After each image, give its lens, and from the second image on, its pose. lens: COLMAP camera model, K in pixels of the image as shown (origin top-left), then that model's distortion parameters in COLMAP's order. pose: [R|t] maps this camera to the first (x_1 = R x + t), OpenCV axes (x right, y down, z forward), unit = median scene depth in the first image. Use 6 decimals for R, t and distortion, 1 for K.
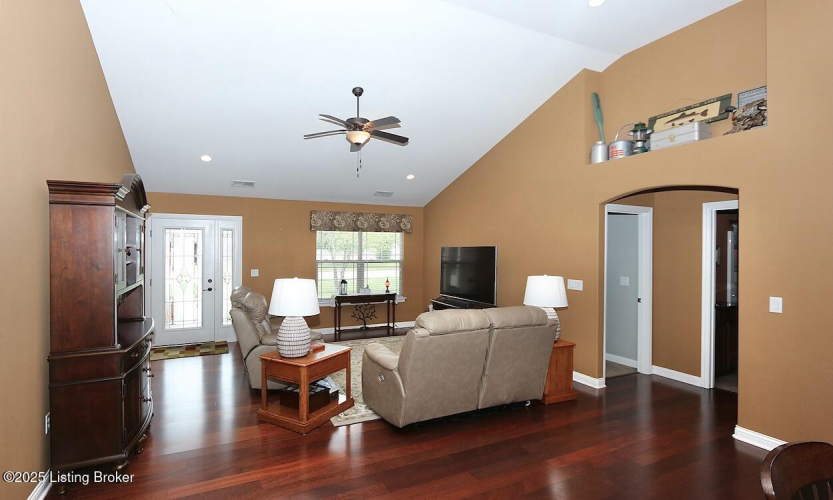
lens RADIAL K [[396.6, 0, 396.1], [0, 396.6, 250.7], [0, 0, 1]] dist [-0.020762, -0.000017]
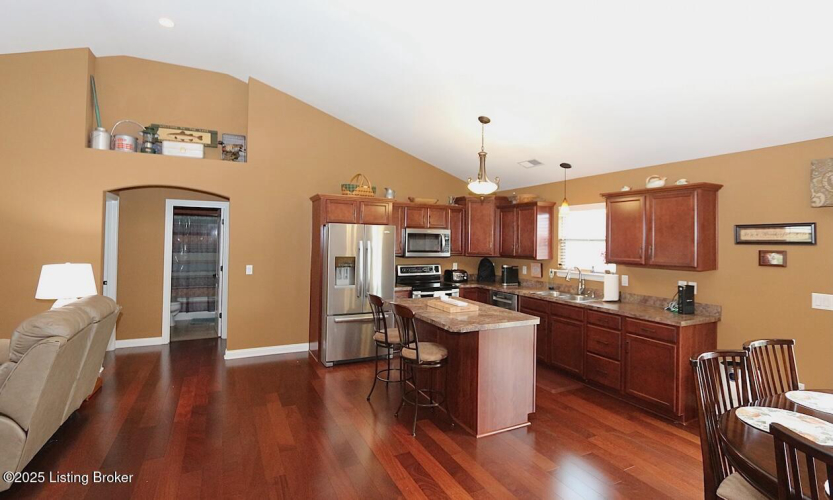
lens RADIAL K [[396.6, 0, 416.6], [0, 396.6, 235.3], [0, 0, 1]] dist [-0.000944, -0.000109]
pose [[-0.010254, 0.005659, 0.999931, -0.505062], [-0.012685, 0.999903, -0.005789, -0.006309], [-0.999867, -0.012744, -0.010181, 0.195469]]
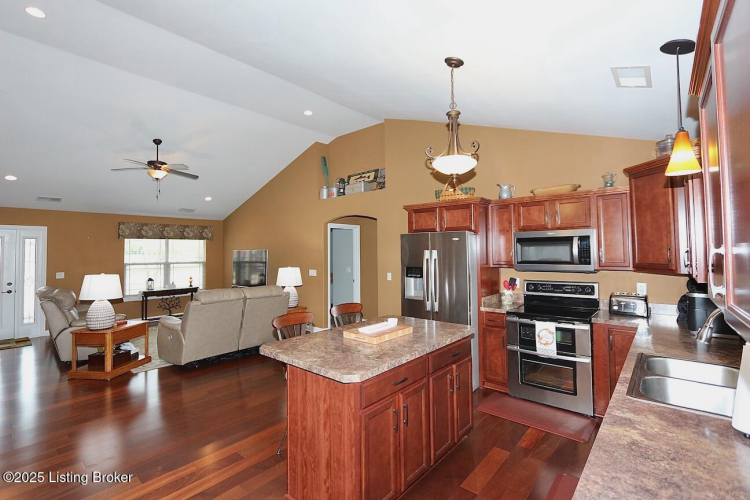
lens RADIAL K [[344.7, 0, 372.1], [0, 344.7, 240.3], [0, 0, 1]] dist [-0.010376, 0.000134]
pose [[0.915485, -0.003088, 0.402341, 0.110378], [0.018461, 0.999240, -0.034339, 0.007290], [-0.401929, 0.038864, 0.914846, -0.414488]]
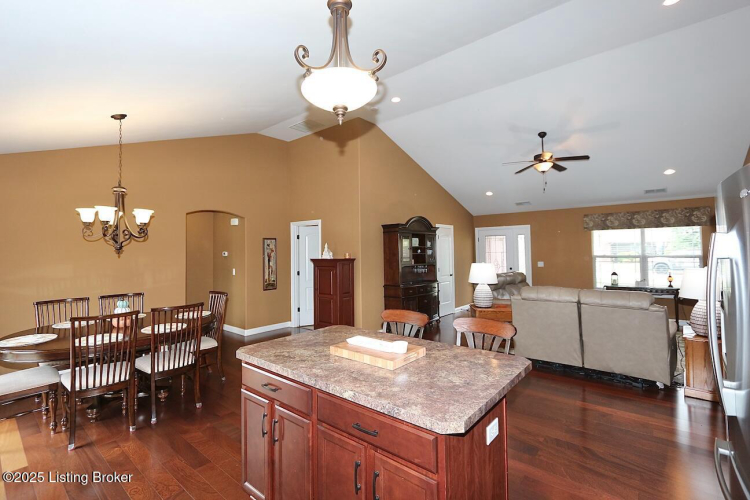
lens RADIAL K [[344.7, 0, 372.1], [0, 344.7, 240.3], [0, 0, 1]] dist [-0.010376, 0.000134]
pose [[0.409707, -0.041352, -0.911279, 0.748825], [0.012150, 0.999131, -0.039877, 0.019962], [0.912136, 0.005266, 0.409853, -0.067932]]
